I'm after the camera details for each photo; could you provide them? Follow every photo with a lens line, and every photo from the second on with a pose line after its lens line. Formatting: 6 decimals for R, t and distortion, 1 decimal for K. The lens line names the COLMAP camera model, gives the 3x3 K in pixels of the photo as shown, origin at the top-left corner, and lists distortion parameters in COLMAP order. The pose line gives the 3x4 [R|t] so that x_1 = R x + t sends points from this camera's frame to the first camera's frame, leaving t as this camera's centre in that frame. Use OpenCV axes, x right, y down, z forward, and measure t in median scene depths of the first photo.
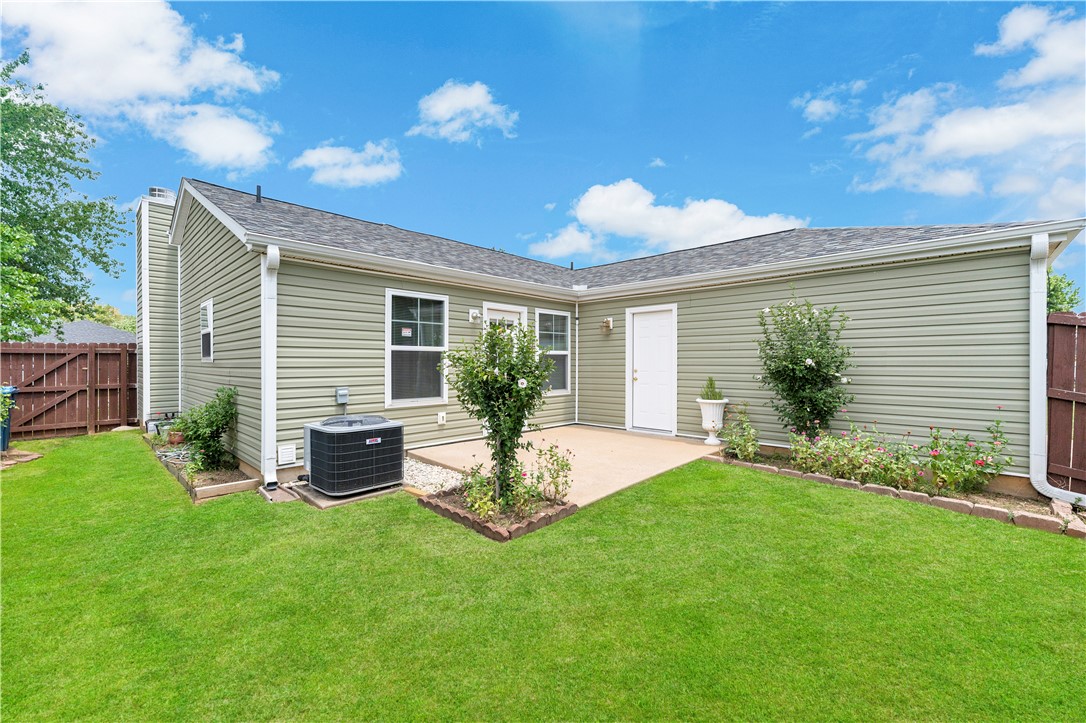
lens RADIAL K [[444.1, 0, 539.6], [0, 444.1, 364.5], [0, 0, 1]] dist [0.002780, 0.000192]
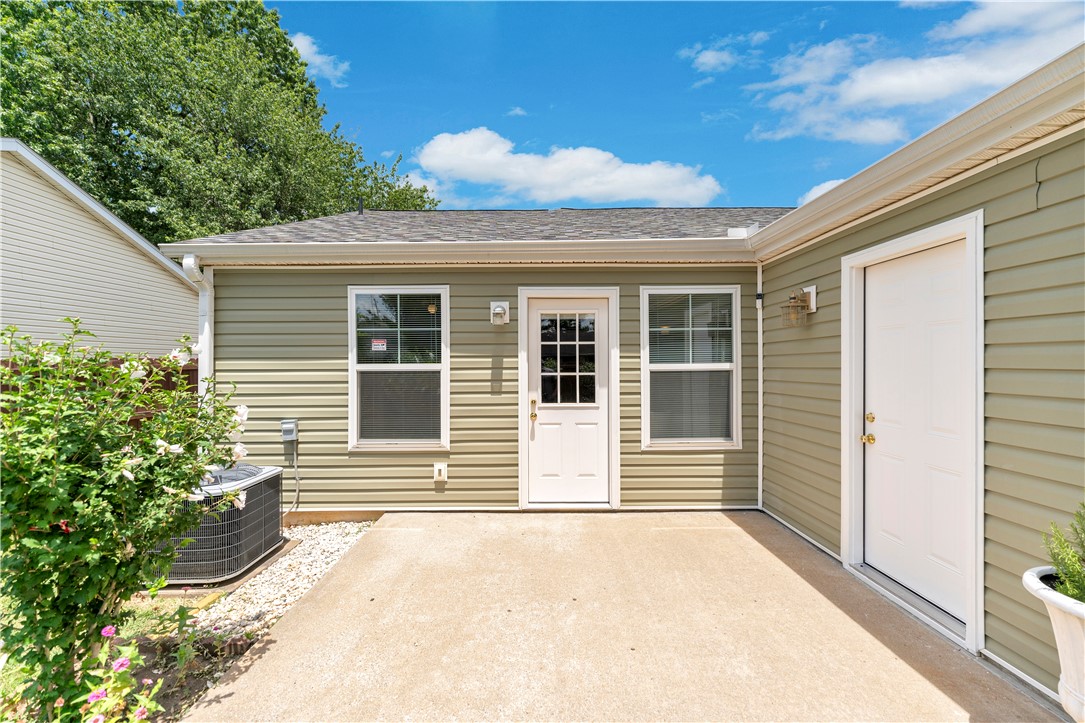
lens RADIAL K [[443.7, 0, 540.9], [0, 443.7, 360.8], [0, 0, 1]] dist [0.002780, 0.000192]
pose [[0.692477, -0.007048, -0.721406, 0.319118], [0.001815, 0.999966, -0.008028, -0.034371], [0.721438, 0.004250, 0.692466, 0.573723]]
